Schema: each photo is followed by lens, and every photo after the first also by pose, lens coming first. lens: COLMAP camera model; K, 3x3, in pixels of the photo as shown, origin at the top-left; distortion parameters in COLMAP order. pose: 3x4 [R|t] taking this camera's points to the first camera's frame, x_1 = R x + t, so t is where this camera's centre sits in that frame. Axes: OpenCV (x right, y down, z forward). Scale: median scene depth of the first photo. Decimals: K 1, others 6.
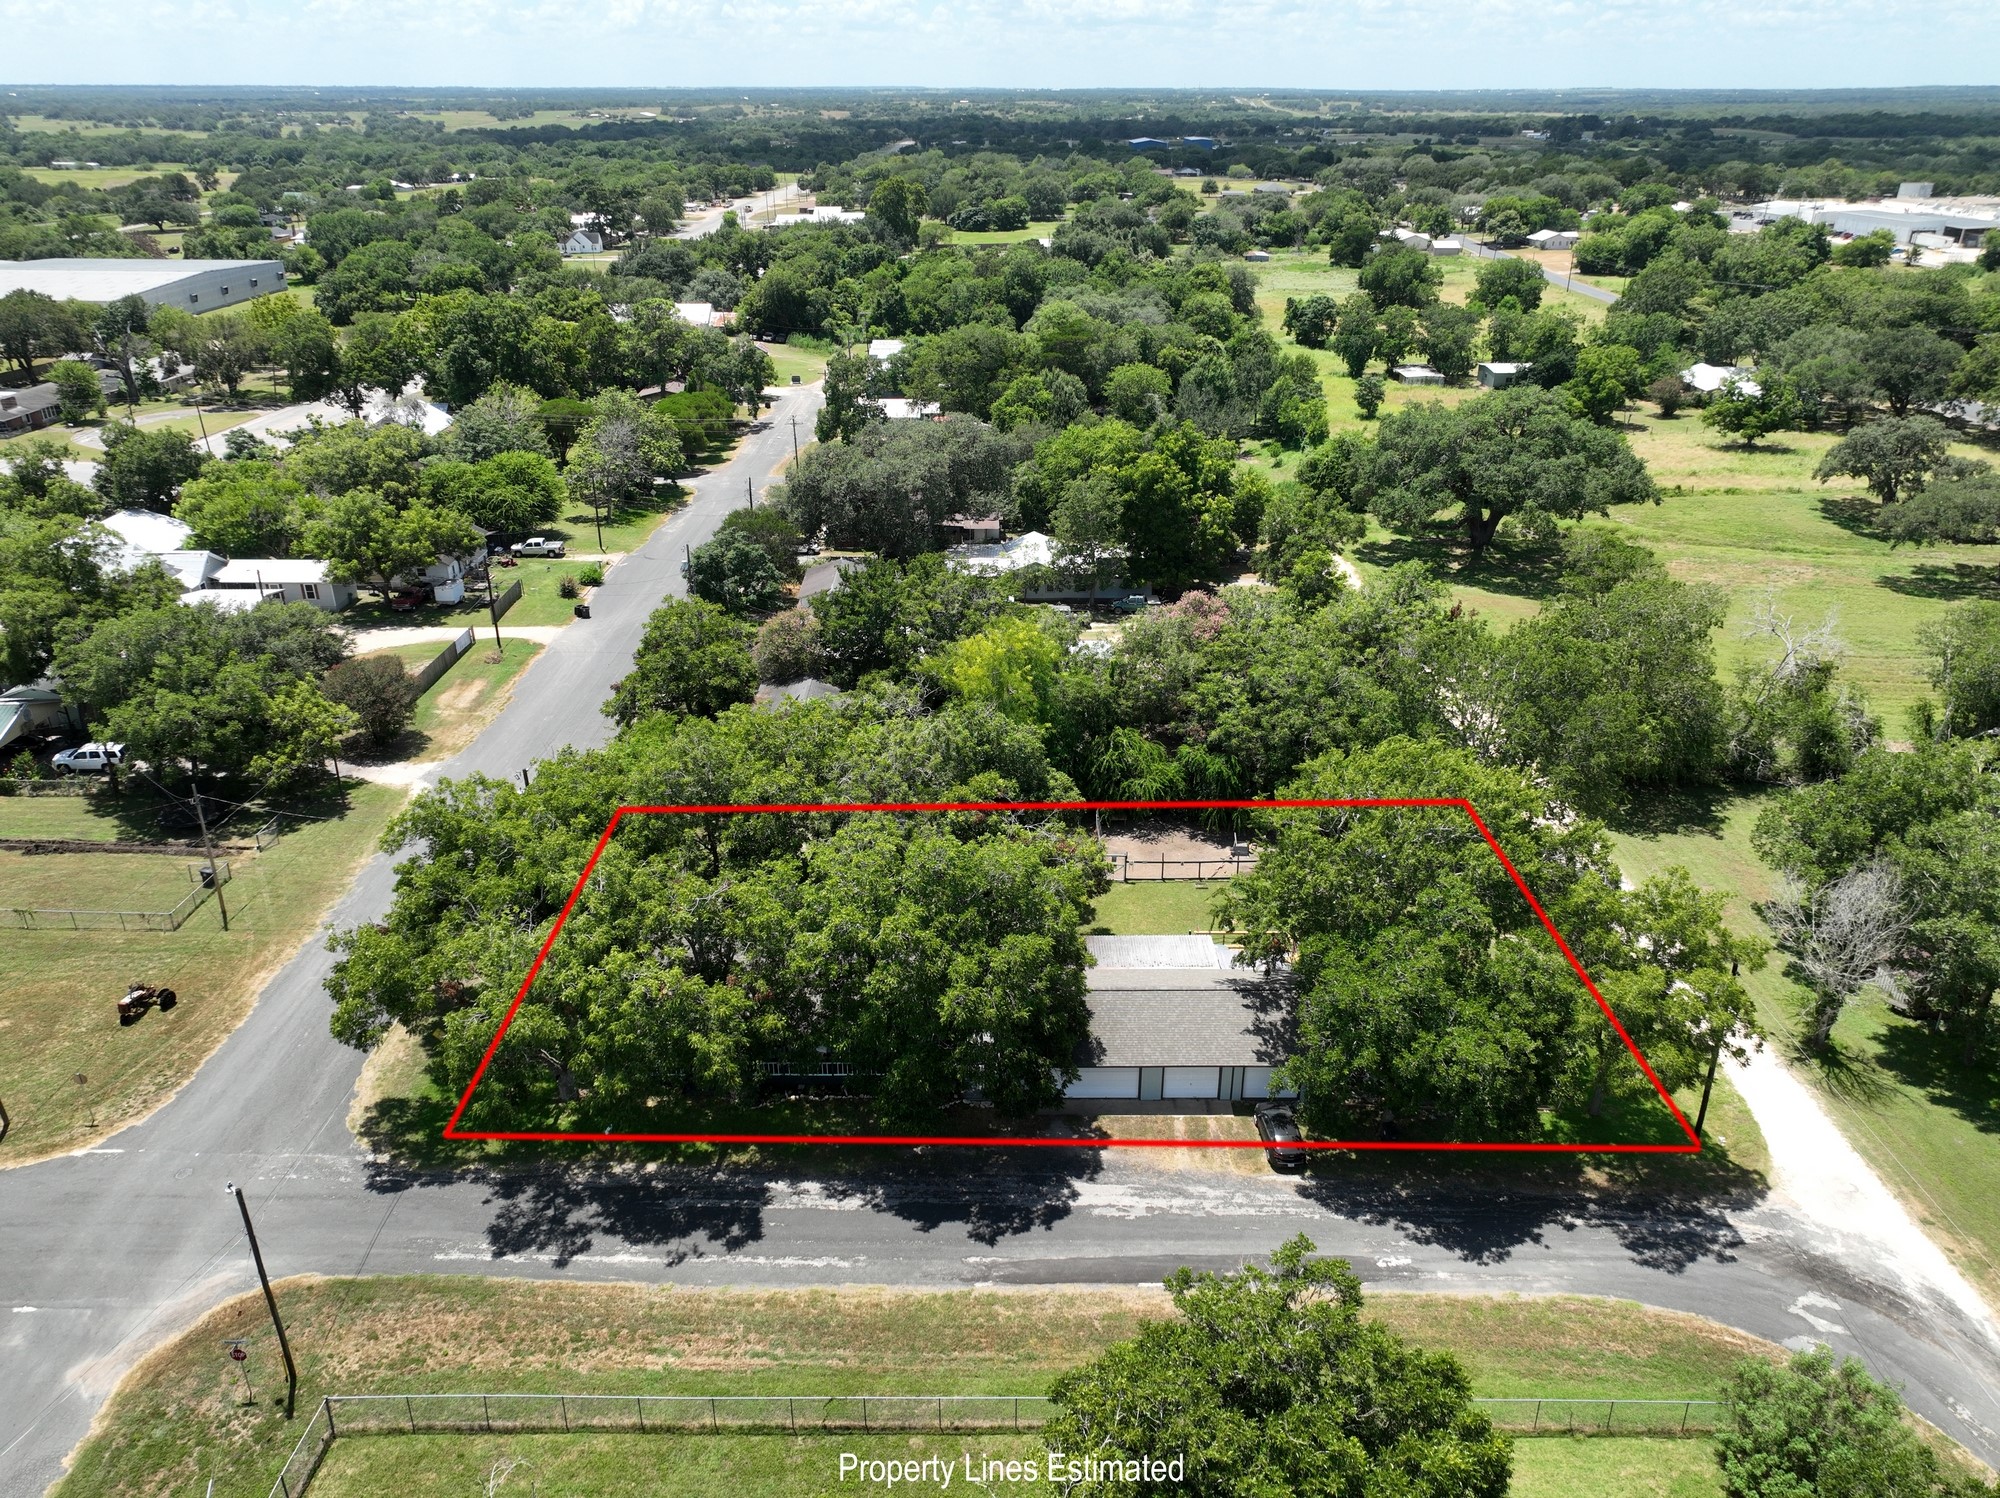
lens RADIAL K [[1403.0, 0, 1000.0], [0, 1403.0, 749.0], [0, 0, 1]] dist [0.000078, 0.002260]
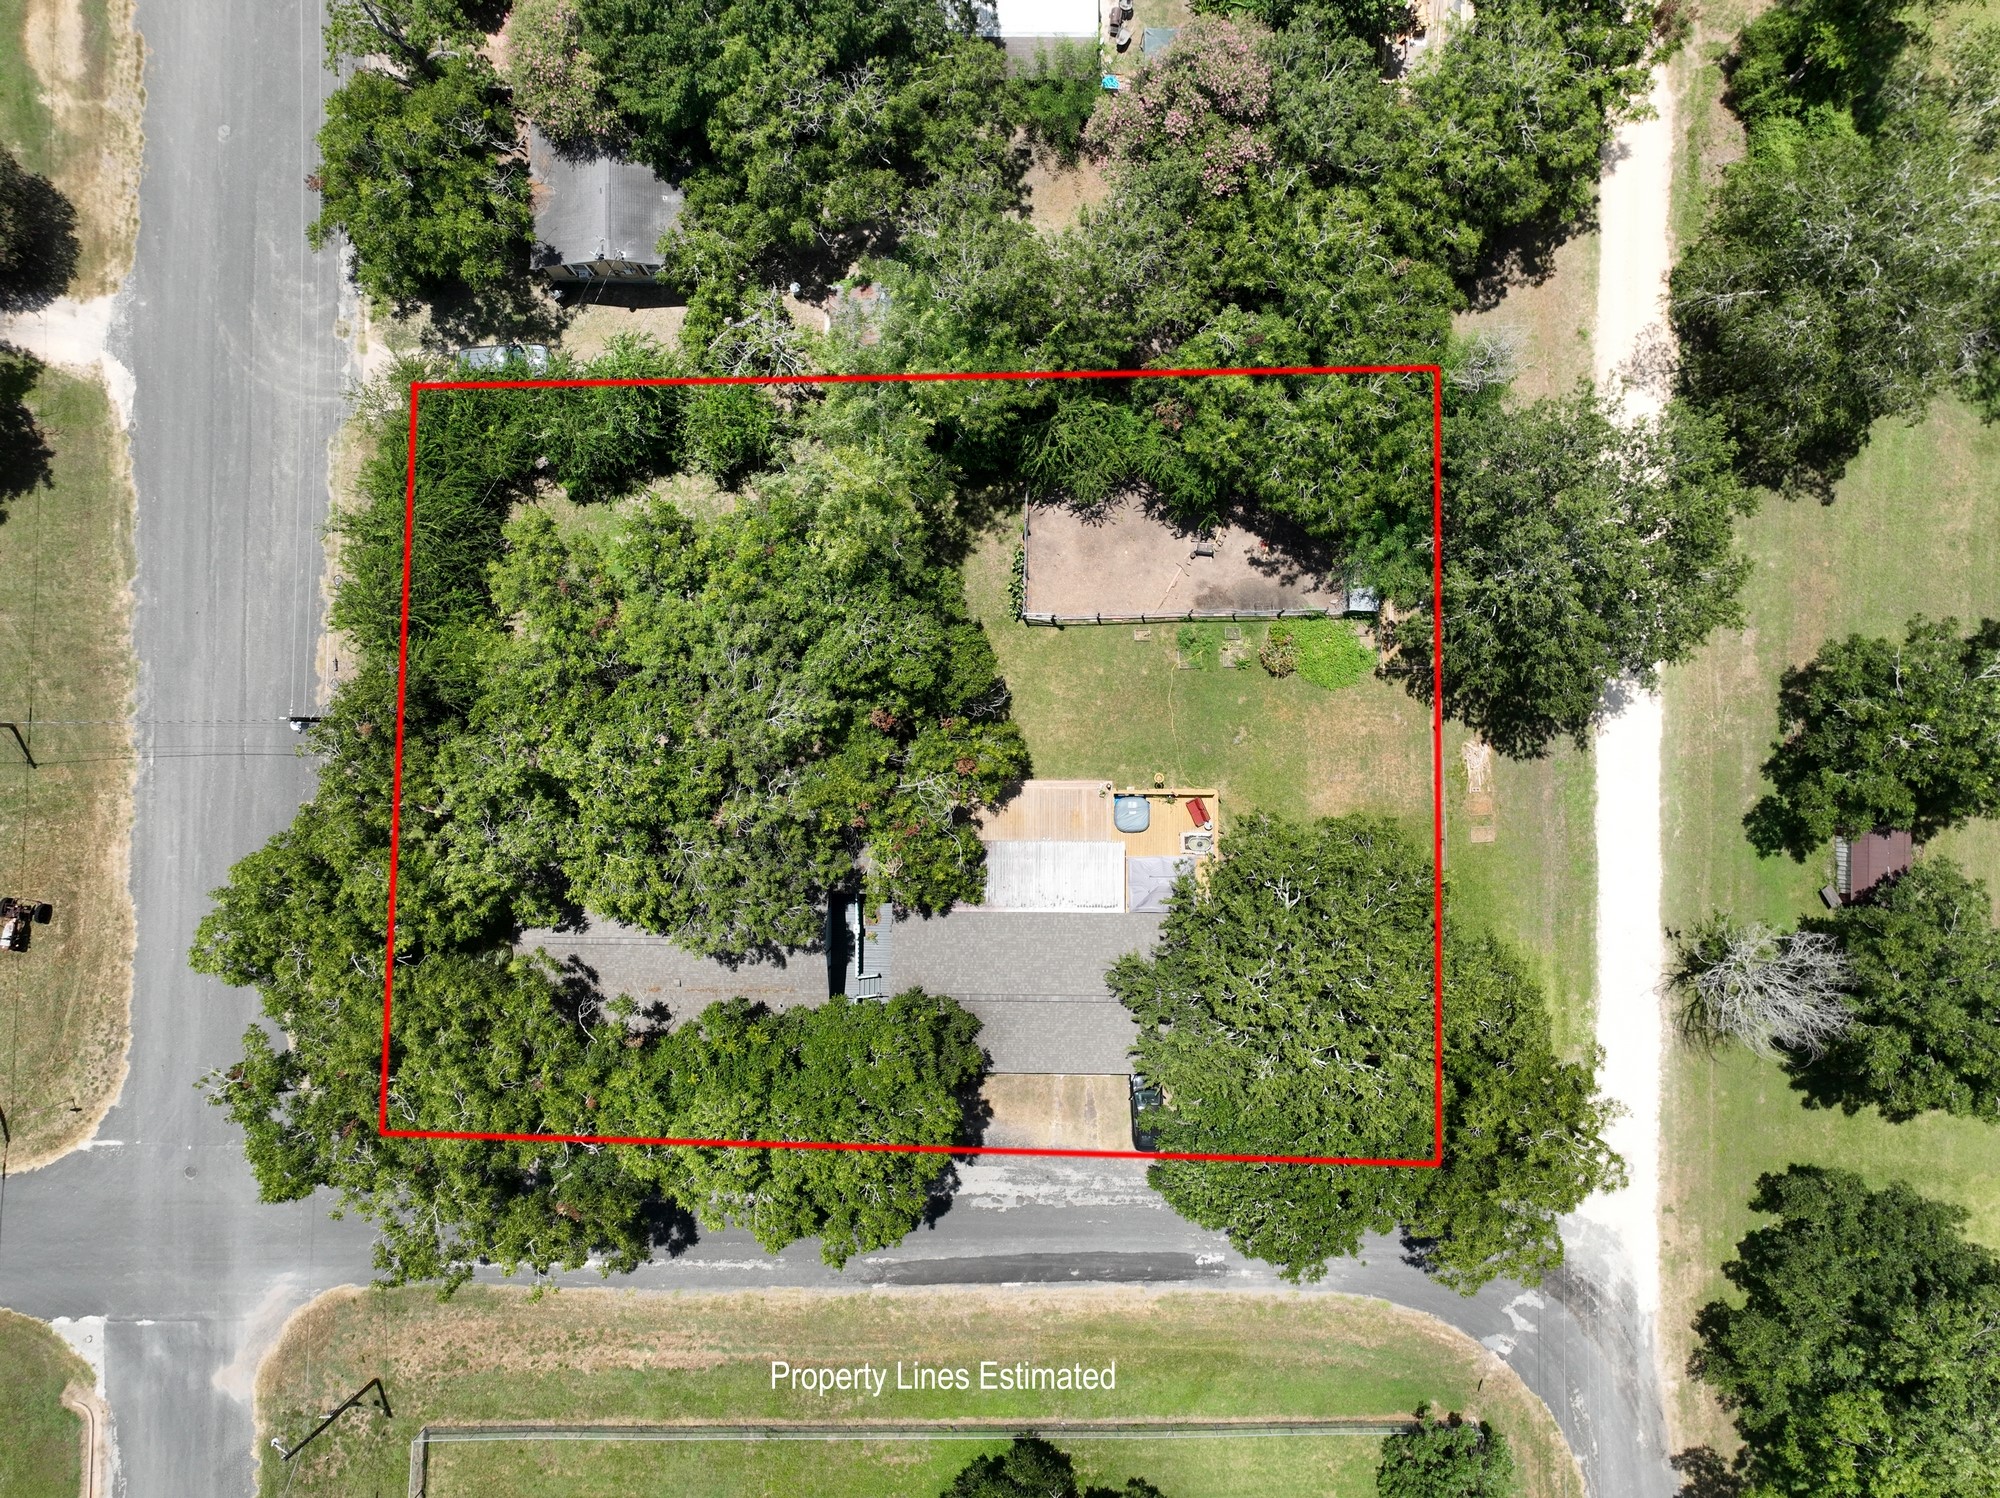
lens RADIAL K [[1403.0, 0, 1000.0], [0, 1403.0, 749.0], [0, 0, 1]] dist [0.000078, 0.002260]
pose [[0.999933, 0.011083, -0.003273, 0.093255], [-0.001722, 0.422946, 0.906153, -0.943155], [0.011427, -0.906087, 0.422937, 0.874158]]
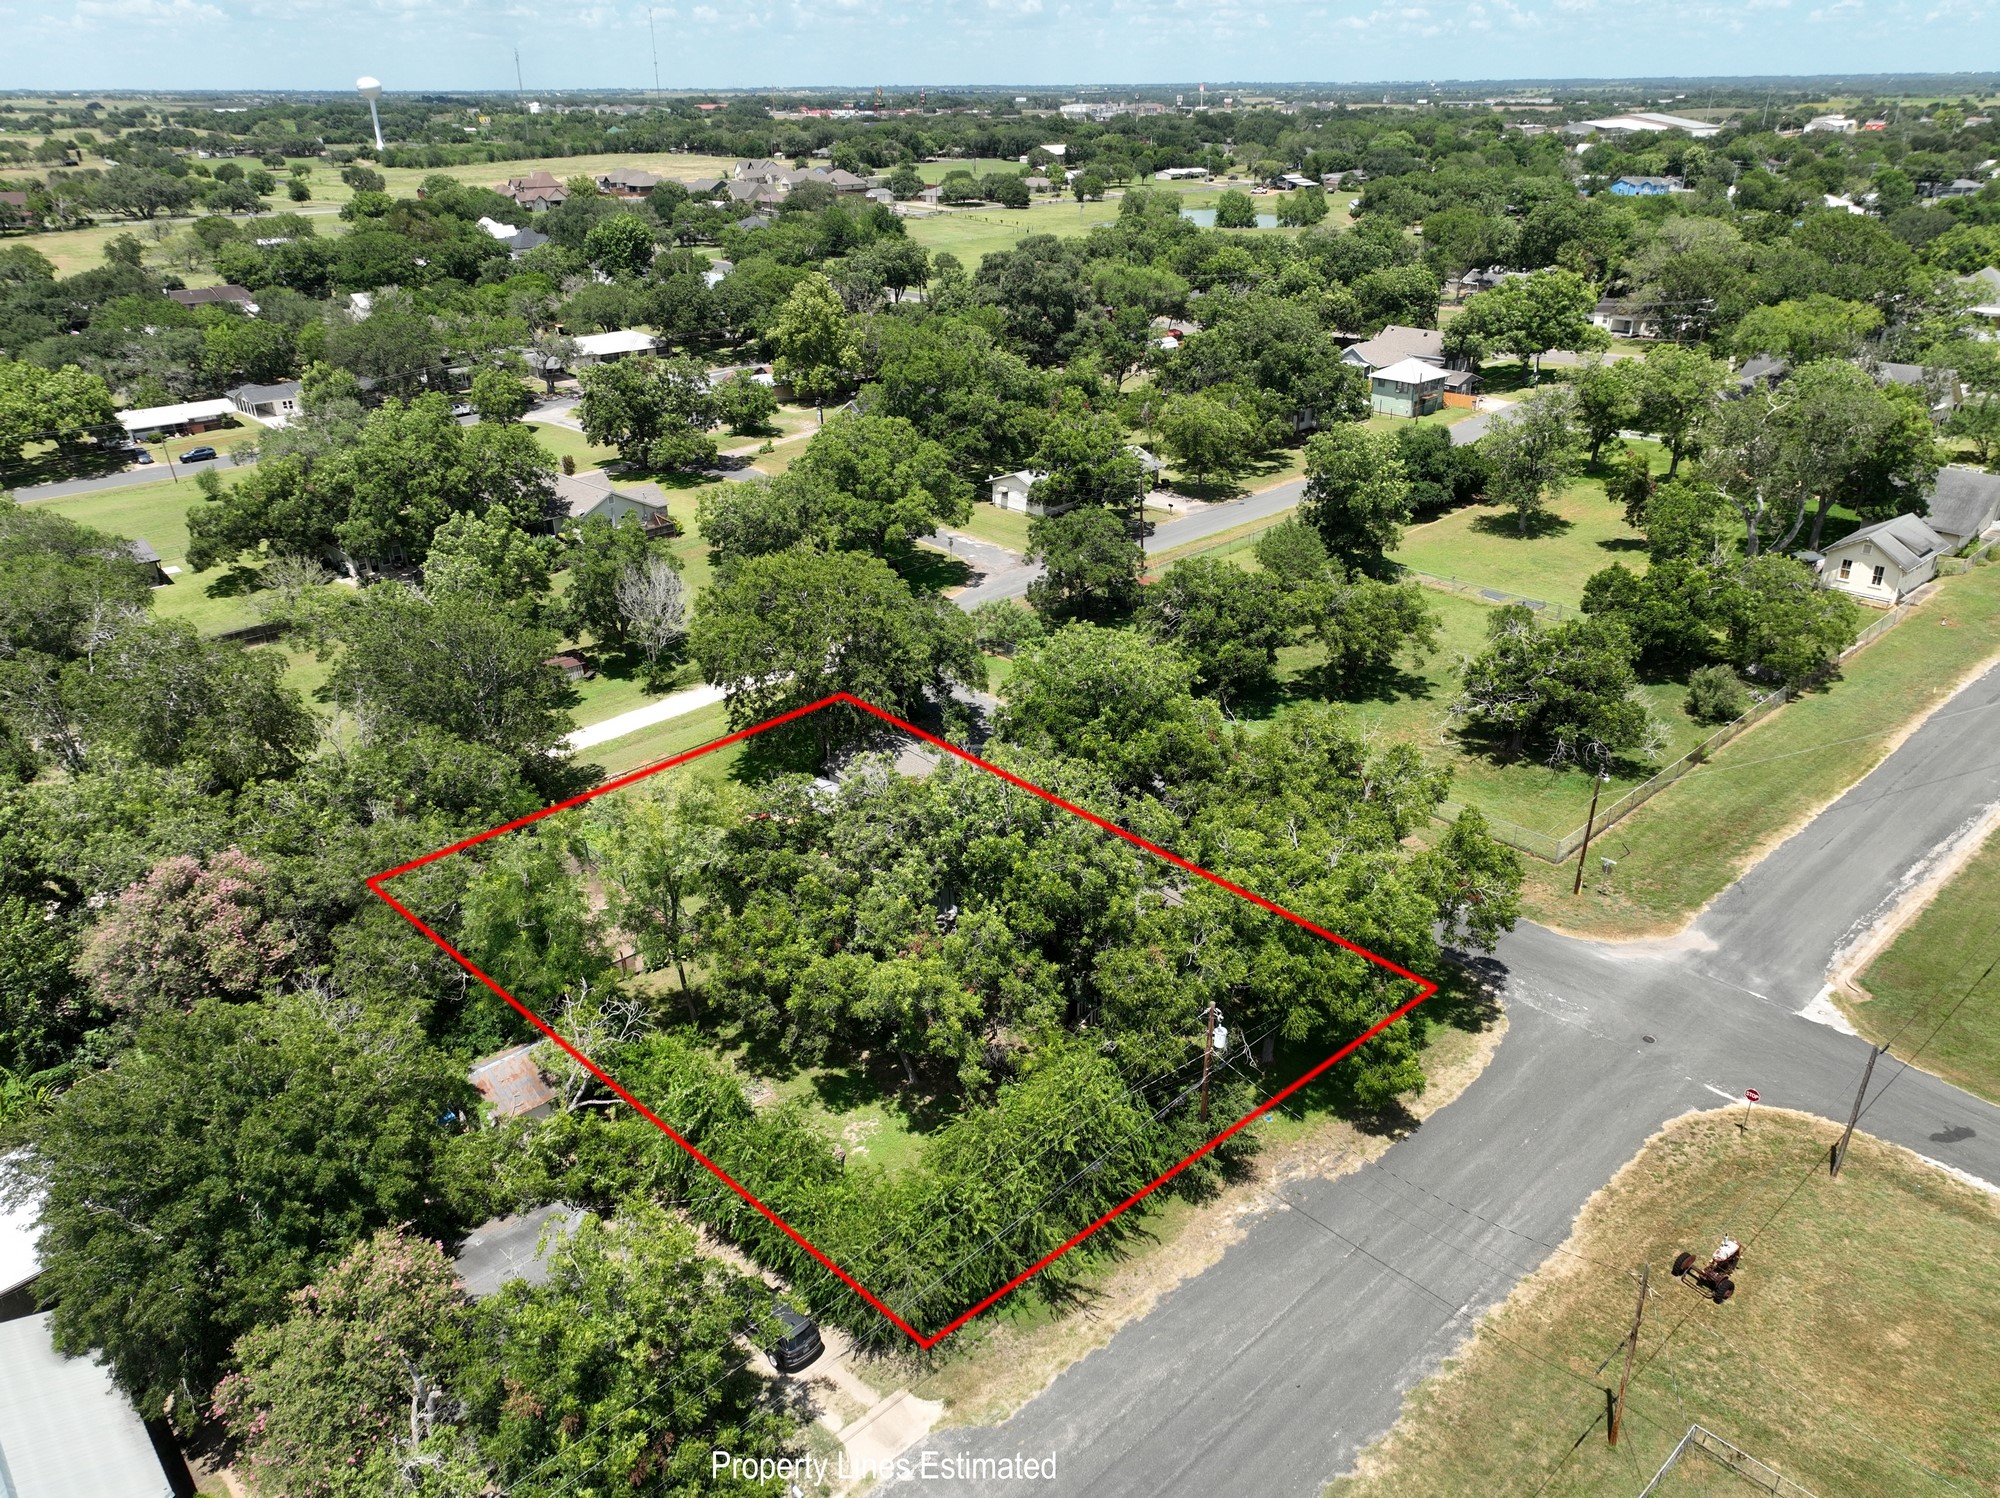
lens RADIAL K [[1403.0, 0, 1000.0], [0, 1403.0, 749.0], [0, 0, 1]] dist [0.000078, 0.002260]
pose [[-0.658120, -0.315407, 0.683664, -0.983590], [0.327003, 0.698173, 0.636886, -0.796443], [-0.678194, 0.642707, -0.356343, 1.688932]]
